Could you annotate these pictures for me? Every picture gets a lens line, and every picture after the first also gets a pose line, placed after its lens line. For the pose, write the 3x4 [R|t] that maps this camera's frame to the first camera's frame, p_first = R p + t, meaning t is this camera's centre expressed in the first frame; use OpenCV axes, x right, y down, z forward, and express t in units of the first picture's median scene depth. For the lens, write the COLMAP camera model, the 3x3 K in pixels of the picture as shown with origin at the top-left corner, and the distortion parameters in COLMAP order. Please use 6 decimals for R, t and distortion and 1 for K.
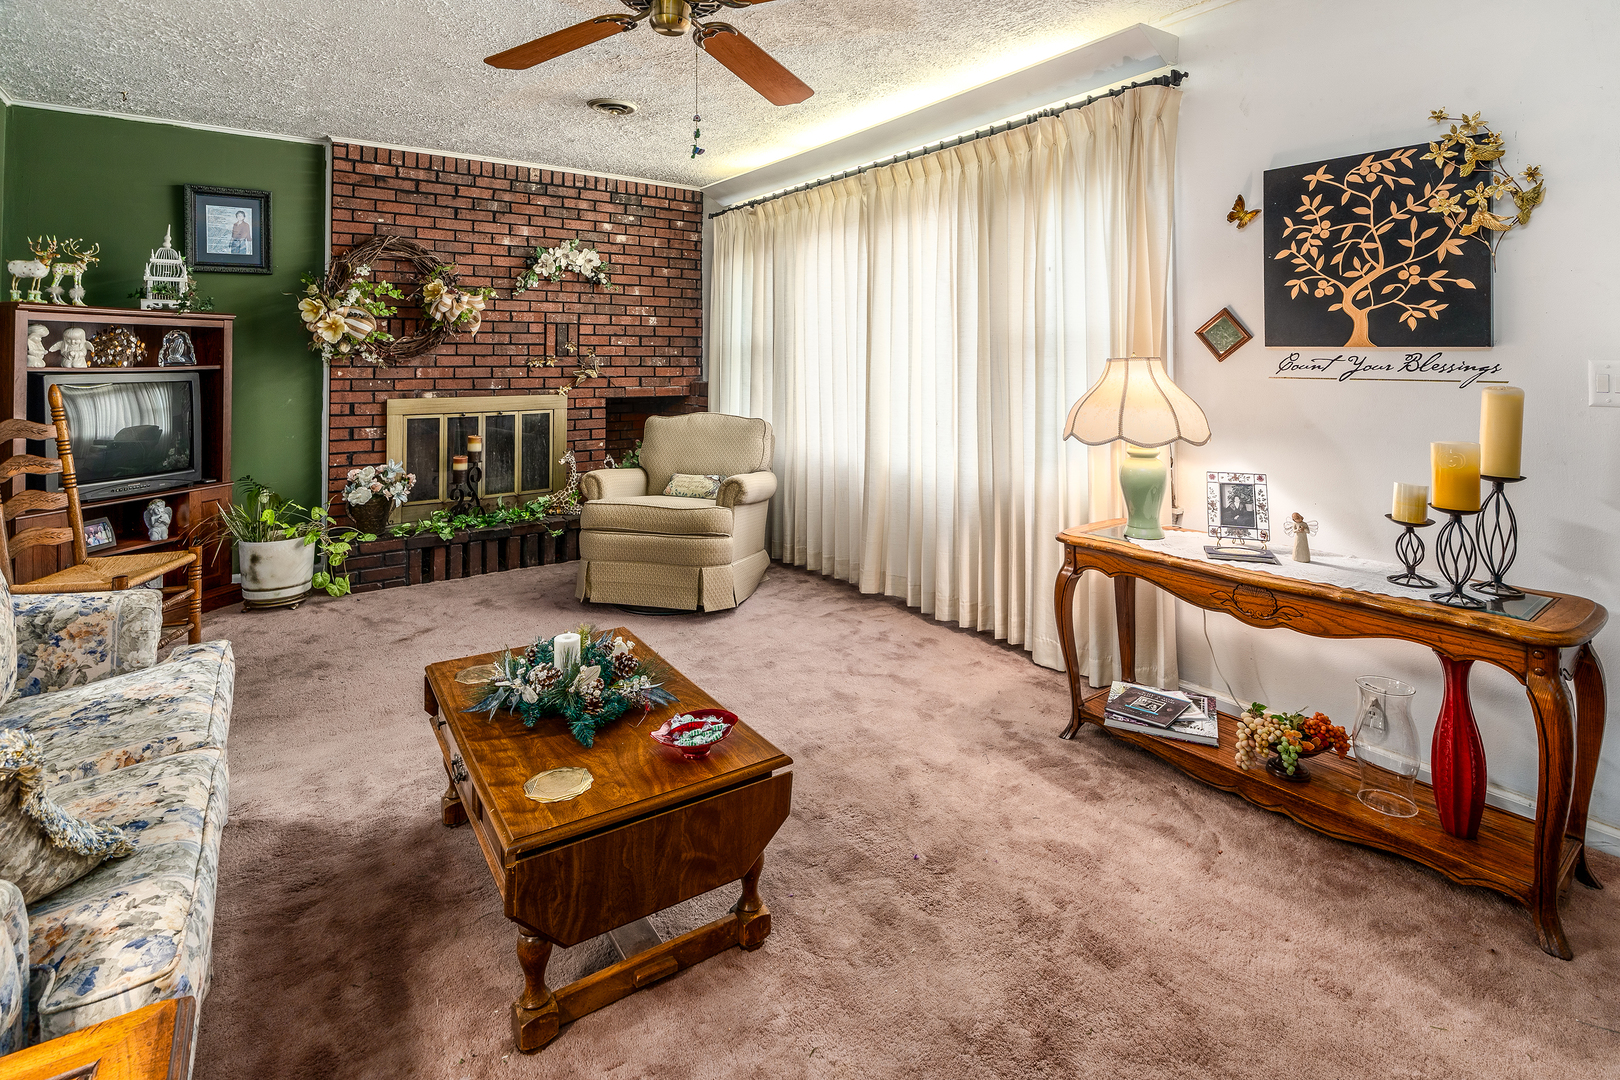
lens RADIAL K [[754.6, 0, 810.0], [0, 754.6, 540.0], [0, 0, 1]] dist [-0.000978, 0.000280]
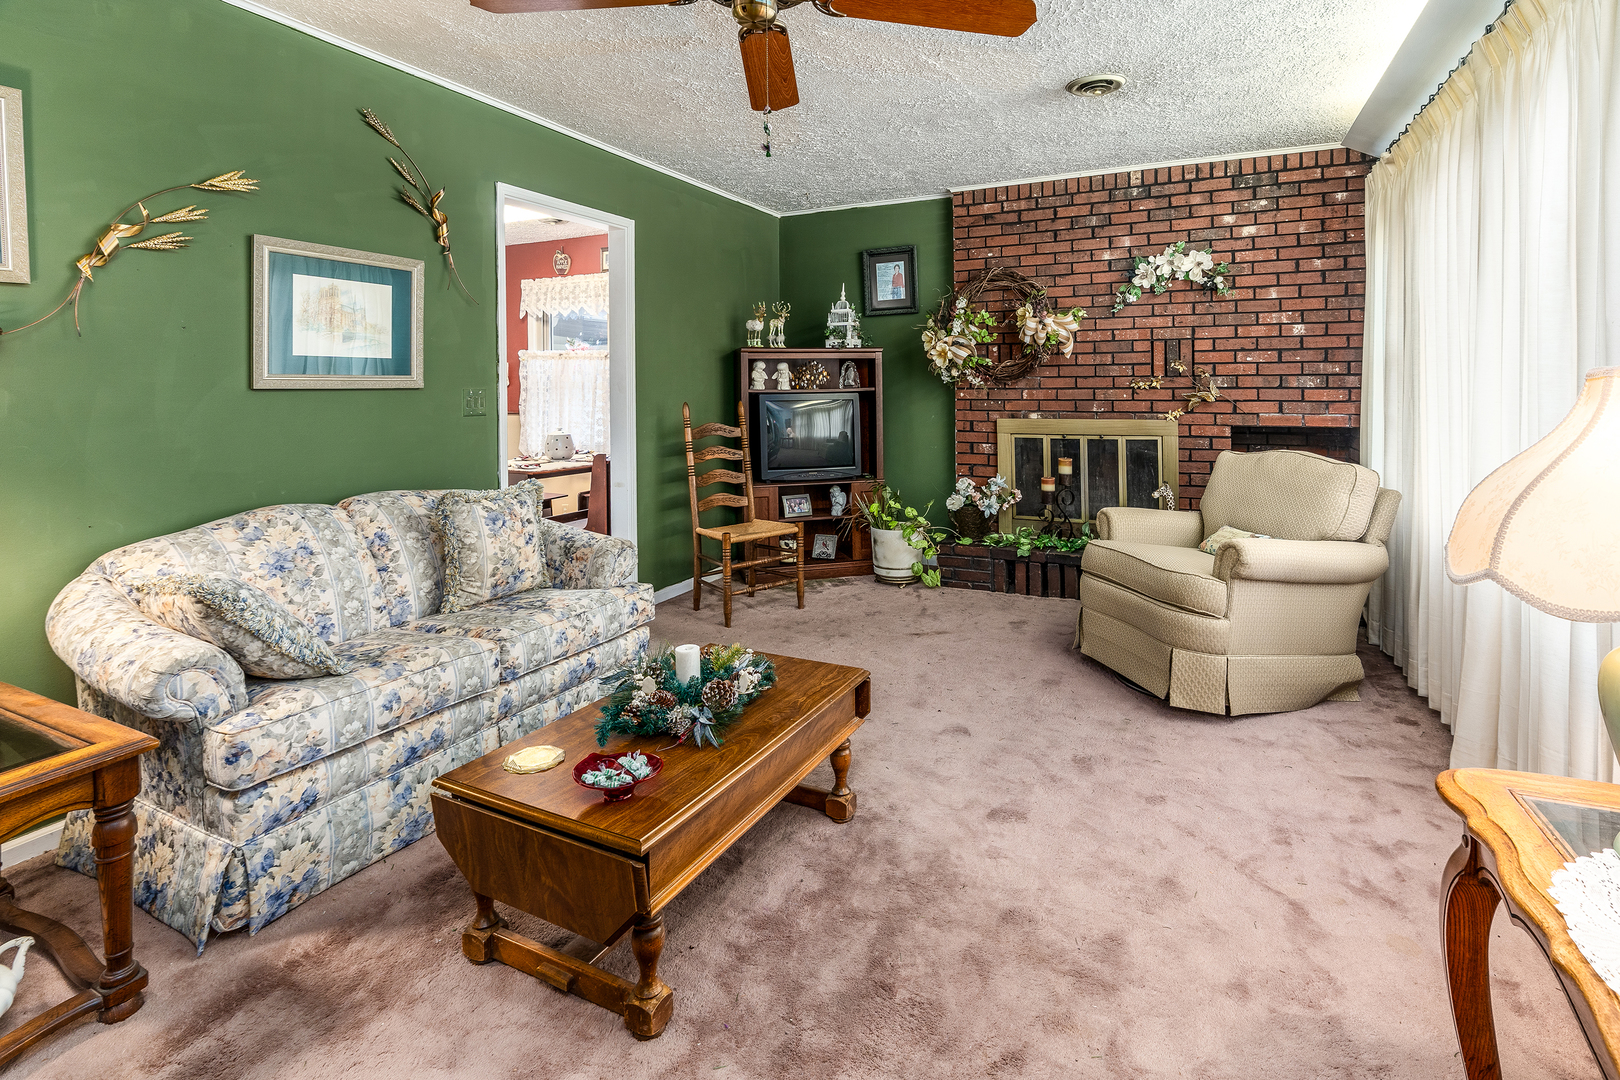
lens RADIAL K [[754.6, 0, 810.0], [0, 754.6, 540.0], [0, 0, 1]] dist [-0.000978, 0.000280]
pose [[0.518487, 0.168852, -0.838248, 0.249486], [-0.188877, 0.978711, 0.080318, -0.054818], [0.833965, 0.116682, 0.539341, 0.223691]]
